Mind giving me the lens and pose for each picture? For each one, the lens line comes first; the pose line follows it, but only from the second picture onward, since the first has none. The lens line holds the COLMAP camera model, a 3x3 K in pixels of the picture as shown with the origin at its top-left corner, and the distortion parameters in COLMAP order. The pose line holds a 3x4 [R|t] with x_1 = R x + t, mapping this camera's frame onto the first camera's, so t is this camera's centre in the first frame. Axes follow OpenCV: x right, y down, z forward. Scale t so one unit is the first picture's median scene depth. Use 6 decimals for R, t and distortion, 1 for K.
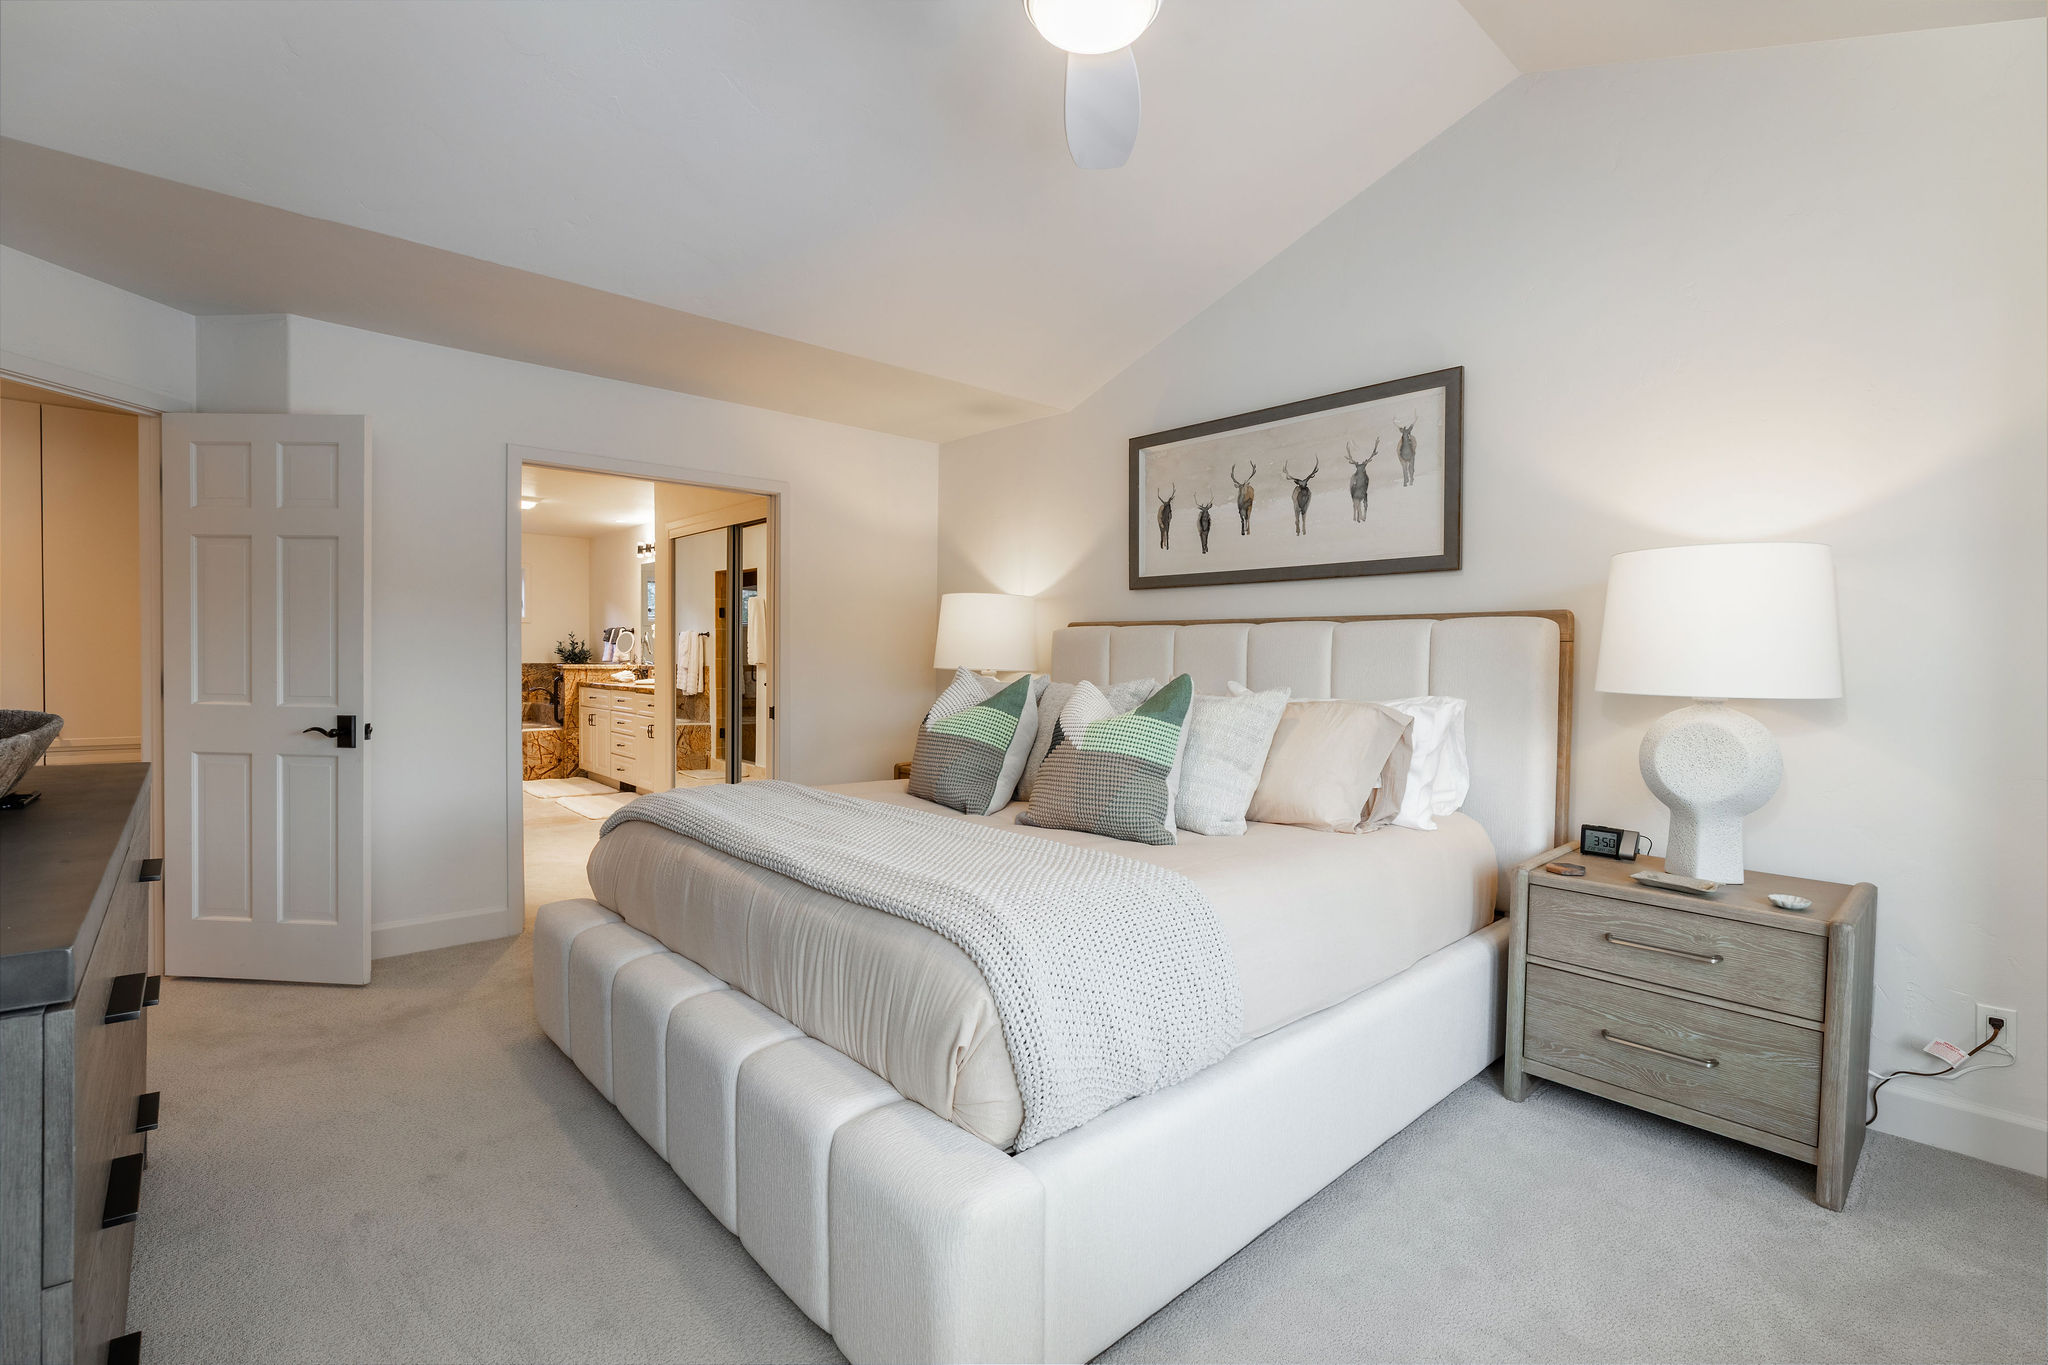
lens RADIAL K [[925.3, 0, 1020.6], [0, 925.3, 676.3], [0, 0, 1]] dist [-0.018415, 0.004971]
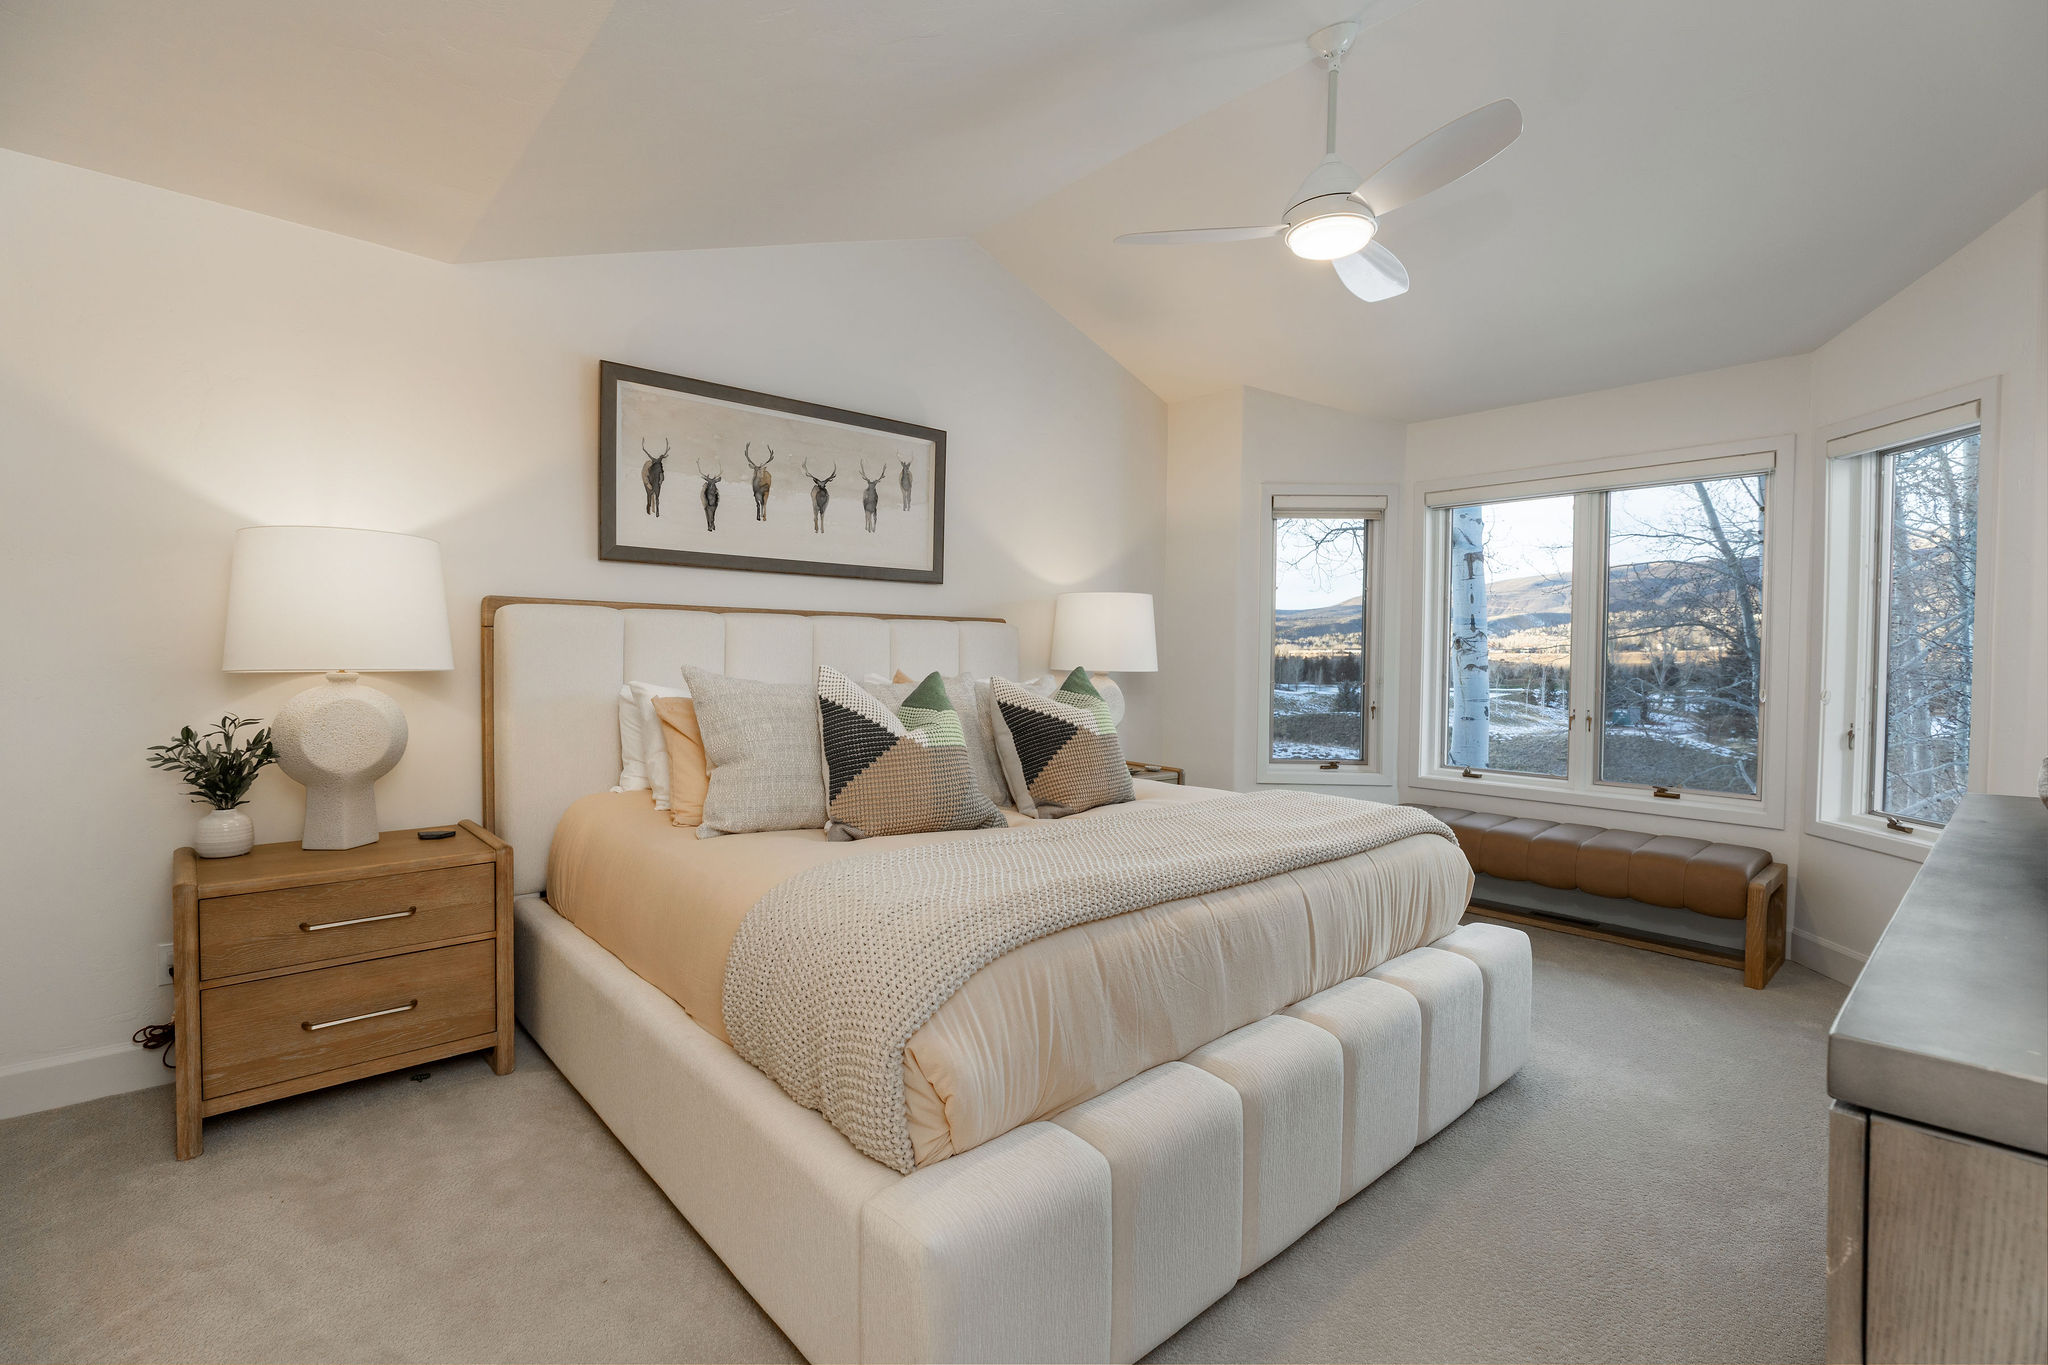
lens RADIAL K [[925.3, 0, 1023.4], [0, 925.3, 674.9], [0, 0, 1]] dist [-0.018415, 0.004971]
pose [[-0.006119, -0.028228, 0.999583, -0.732339], [0.018343, 0.999430, 0.028336, -0.016939], [-0.999813, 0.018509, -0.005598, 0.758082]]
